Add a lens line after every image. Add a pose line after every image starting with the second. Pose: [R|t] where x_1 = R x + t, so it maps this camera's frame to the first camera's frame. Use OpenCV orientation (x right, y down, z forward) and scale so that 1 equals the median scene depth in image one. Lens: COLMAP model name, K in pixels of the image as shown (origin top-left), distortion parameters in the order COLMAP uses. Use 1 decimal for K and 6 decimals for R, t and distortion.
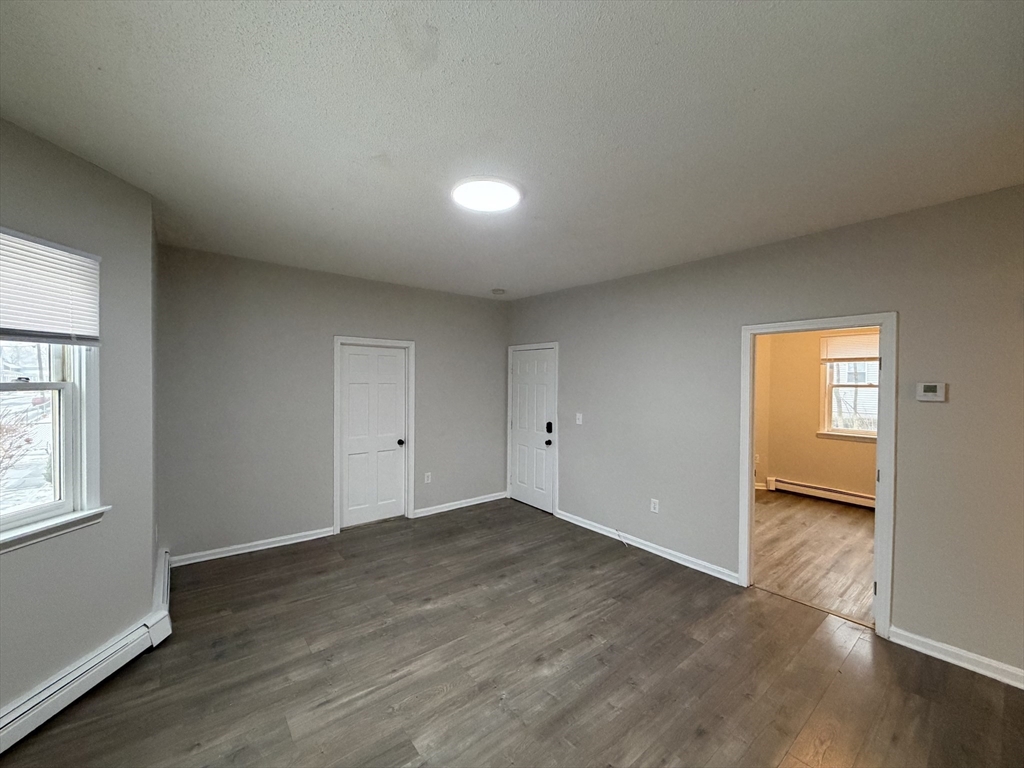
lens RADIAL K [[406.3, 0, 507.2], [0, 406.3, 383.8], [0, 0, 1]] dist [-0.000813, 0.000185]
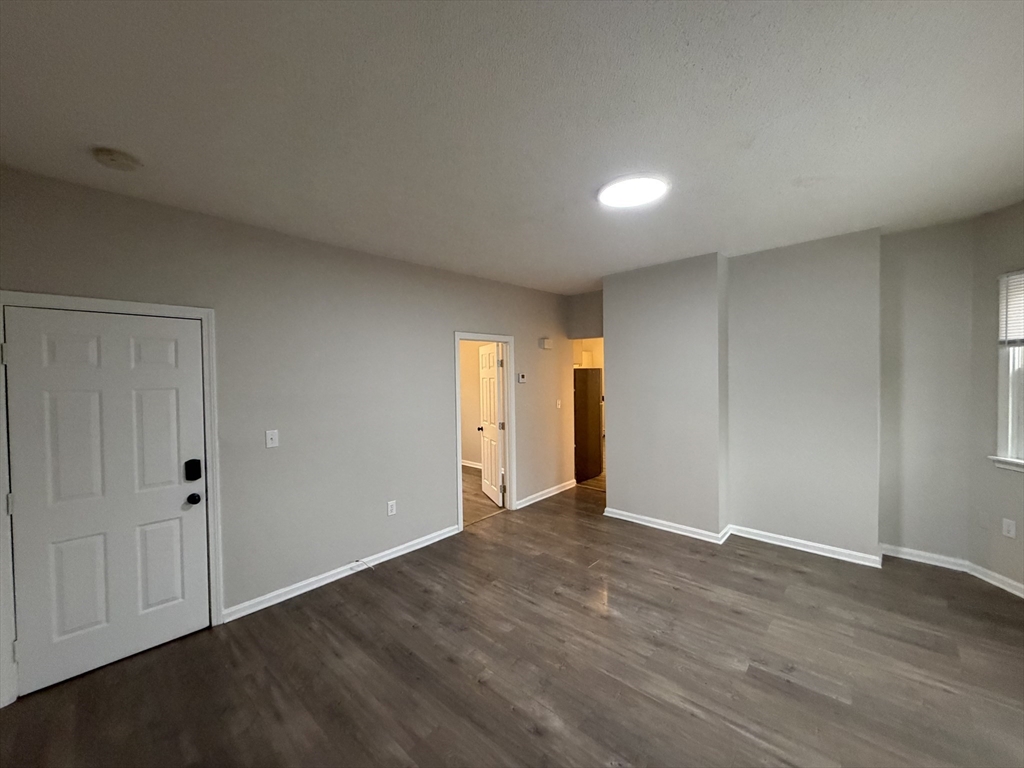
lens RADIAL K [[406.3, 0, 507.2], [0, 406.3, 383.8], [0, 0, 1]] dist [-0.000813, 0.000185]
pose [[-0.149738, -0.027241, 0.988350, -0.854097], [0.027280, 0.999126, 0.031671, -0.016405], [-0.988349, 0.031705, -0.148864, 1.224448]]
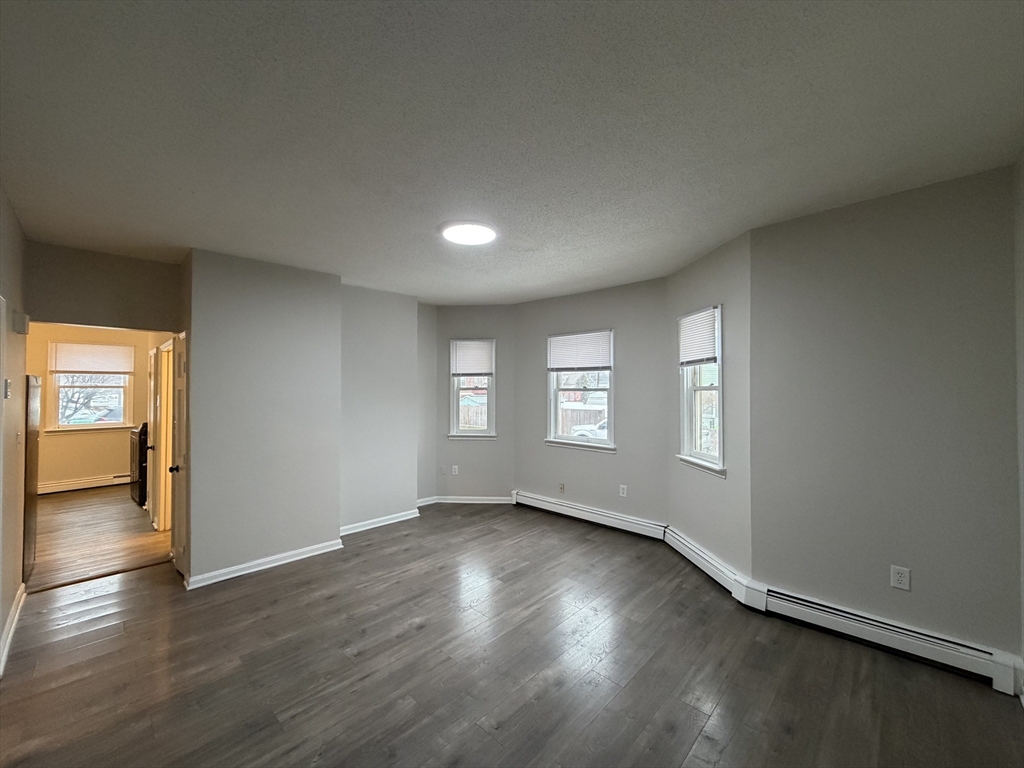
lens RADIAL K [[406.3, 0, 507.2], [0, 406.3, 383.8], [0, 0, 1]] dist [-0.000813, 0.000185]
pose [[-0.992208, -0.008120, -0.124330, -0.012735], [-0.007281, 0.999948, -0.007198, 0.004938], [0.124381, -0.006236, -0.992215, 1.863723]]
